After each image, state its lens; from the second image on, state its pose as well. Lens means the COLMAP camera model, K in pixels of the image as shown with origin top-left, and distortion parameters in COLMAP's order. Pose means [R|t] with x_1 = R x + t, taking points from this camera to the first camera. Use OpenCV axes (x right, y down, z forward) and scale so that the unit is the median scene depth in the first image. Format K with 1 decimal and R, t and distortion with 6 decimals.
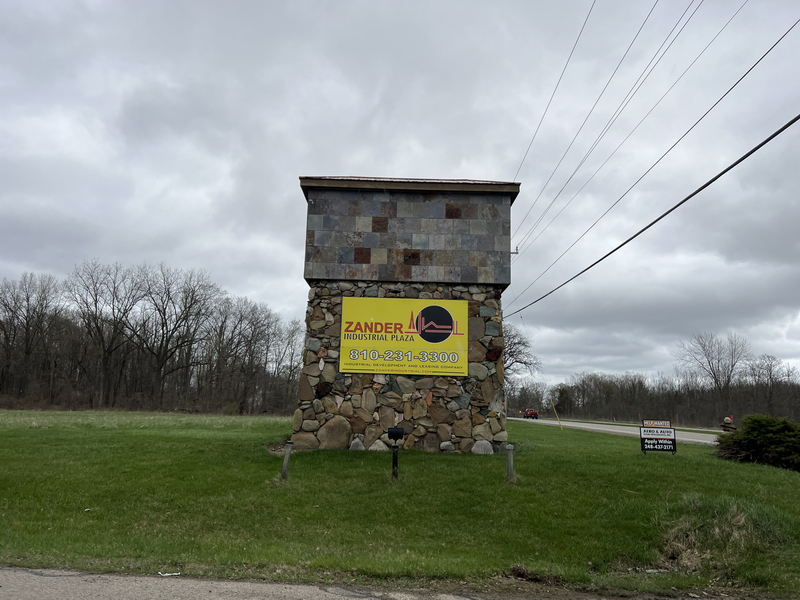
lens RADIAL K [[606.4, 0, 400.0], [0, 606.4, 300.0], [0, 0, 1]] dist [-0.051561, -0.004357]
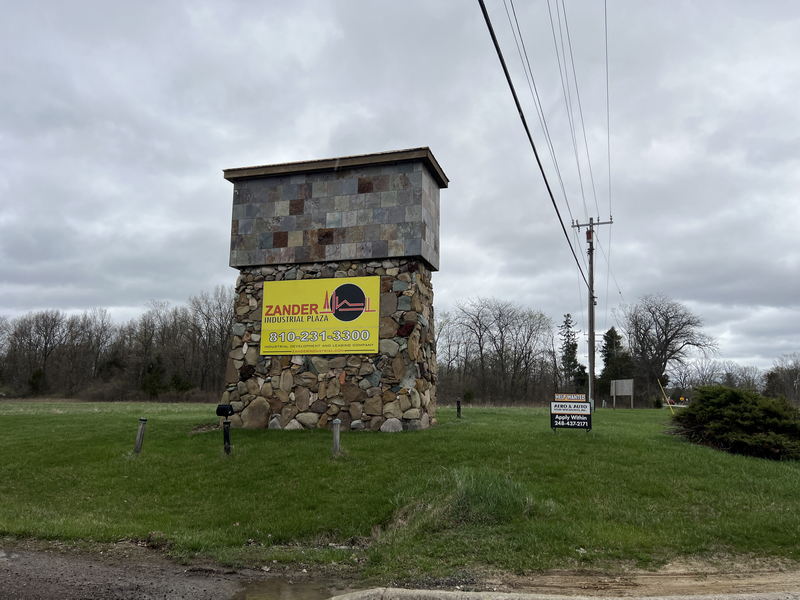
lens RADIAL K [[606.4, 0, 400.0], [0, 606.4, 300.0], [0, 0, 1]] dist [-0.051561, -0.004357]
pose [[0.964855, -0.067124, -0.254065, 0.392285], [0.079688, 0.996038, 0.039475, 0.003496], [0.250408, -0.058334, 0.966381, 0.063209]]
